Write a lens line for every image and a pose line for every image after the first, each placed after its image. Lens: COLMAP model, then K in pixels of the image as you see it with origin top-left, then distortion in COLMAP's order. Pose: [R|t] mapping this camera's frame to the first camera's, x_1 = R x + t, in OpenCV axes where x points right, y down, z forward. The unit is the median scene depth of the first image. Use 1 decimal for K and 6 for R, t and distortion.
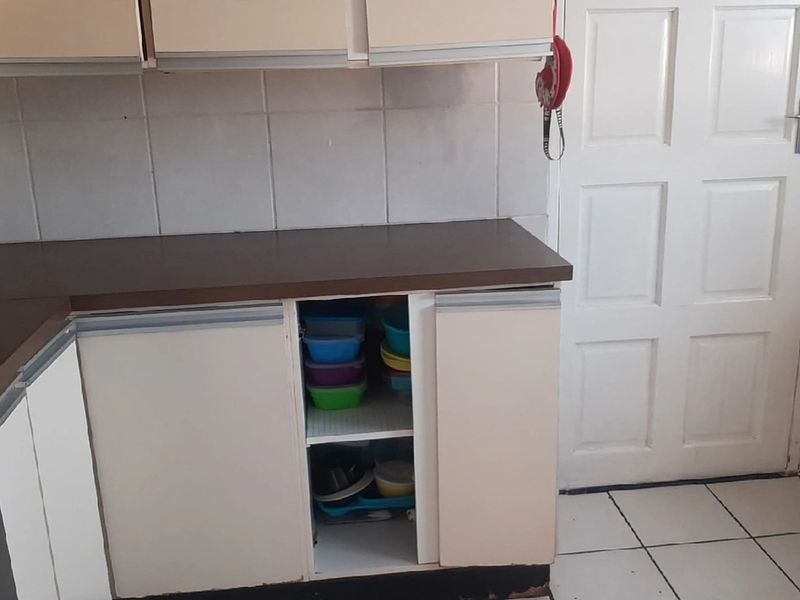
lens RADIAL K [[827.7, 0, 400.0], [0, 827.7, 300.0], [0, 0, 1]] dist [0.094884, -0.230394]
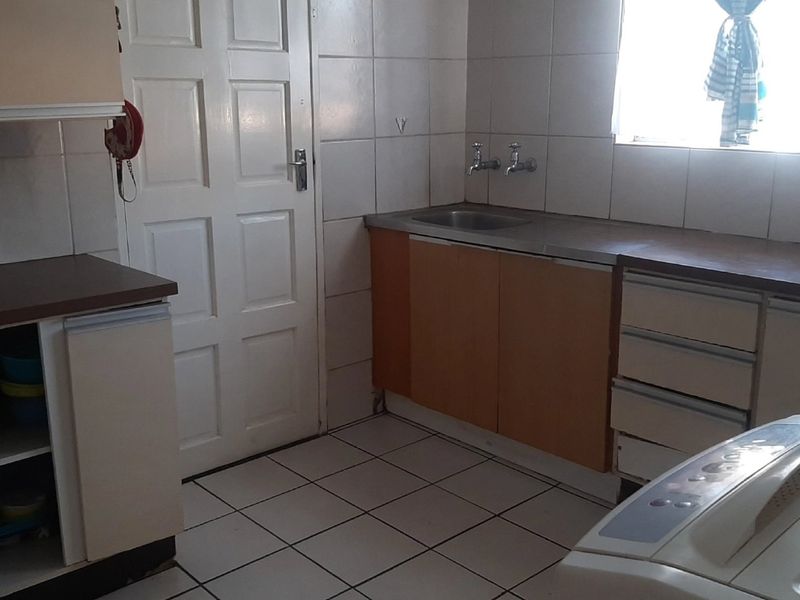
lens RADIAL K [[827.7, 0, 400.0], [0, 827.7, 300.0], [0, 0, 1]] dist [0.094884, -0.230394]
pose [[0.800498, -0.112414, 0.588699, -0.229762], [0.146456, 0.989164, -0.010264, 0.040871], [-0.581166, 0.094435, 0.808287, -0.181109]]
